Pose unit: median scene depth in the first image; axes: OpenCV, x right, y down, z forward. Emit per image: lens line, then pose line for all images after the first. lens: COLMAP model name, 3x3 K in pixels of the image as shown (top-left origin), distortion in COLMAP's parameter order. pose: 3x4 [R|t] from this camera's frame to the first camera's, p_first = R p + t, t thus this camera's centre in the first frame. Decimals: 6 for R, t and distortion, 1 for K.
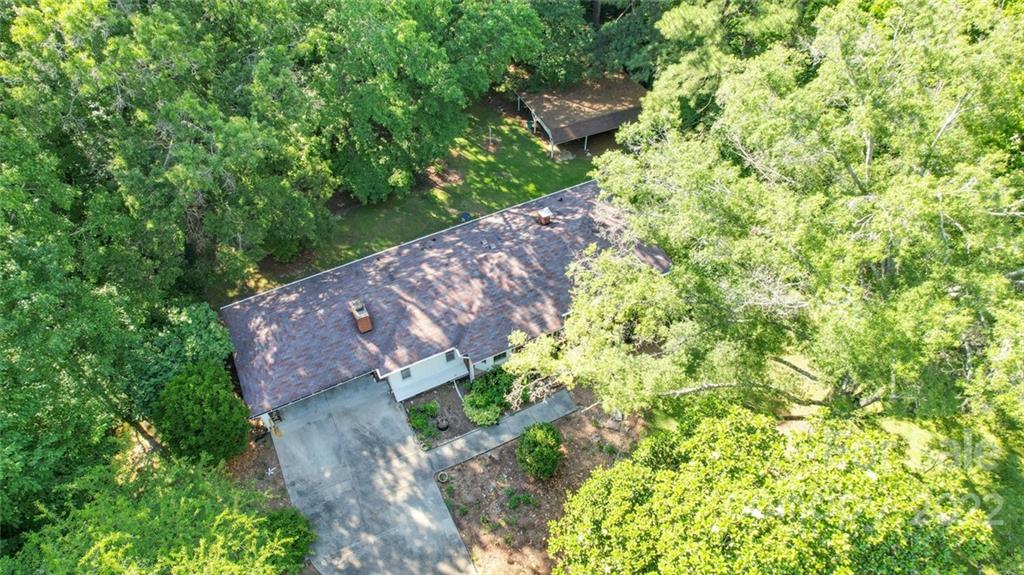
lens RADIAL K [[649.8, 0, 512.0], [0, 649.8, 287.5], [0, 0, 1]] dist [-0.040129, 0.000949]
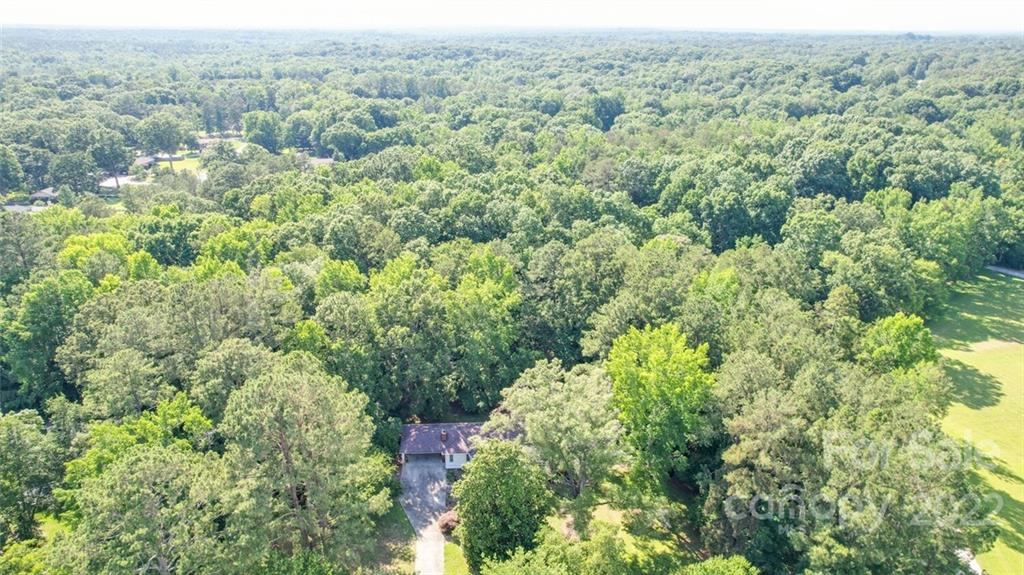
lens RADIAL K [[649.8, 0, 512.0], [0, 649.8, 287.5], [0, 0, 1]] dist [-0.040129, 0.000949]
pose [[0.920866, 0.153258, -0.358495, 0.982988], [-0.308380, 0.848925, -0.429219, 0.628017], [0.238554, 0.505805, 0.829007, -1.678392]]
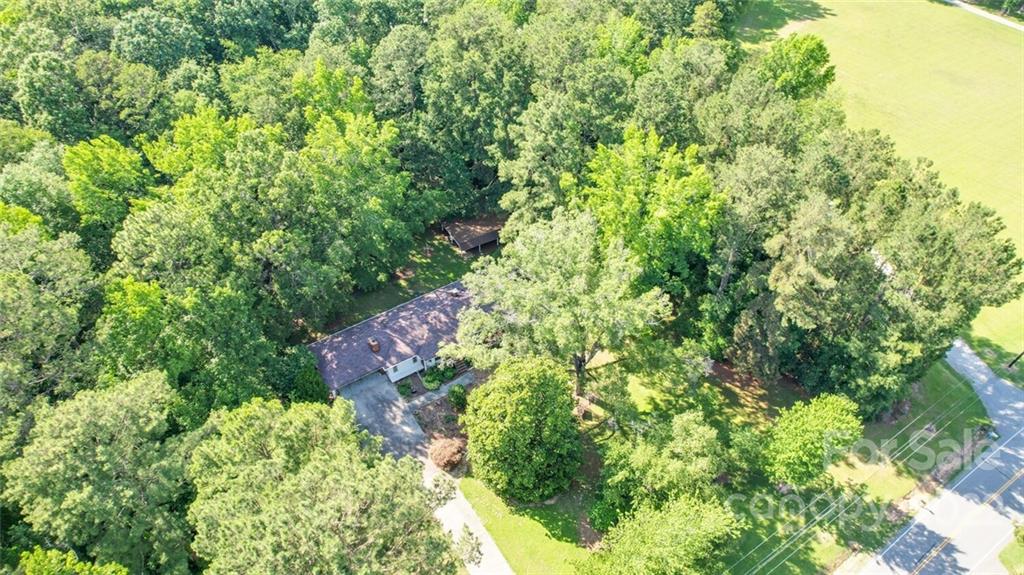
lens RADIAL K [[649.8, 0, 512.0], [0, 649.8, 287.5], [0, 0, 1]] dist [-0.040129, 0.000949]
pose [[0.994379, -0.073497, 0.076211, 0.081255], [0.079408, 0.993812, -0.077665, 0.058591], [-0.070031, 0.083281, 0.994062, -1.220817]]
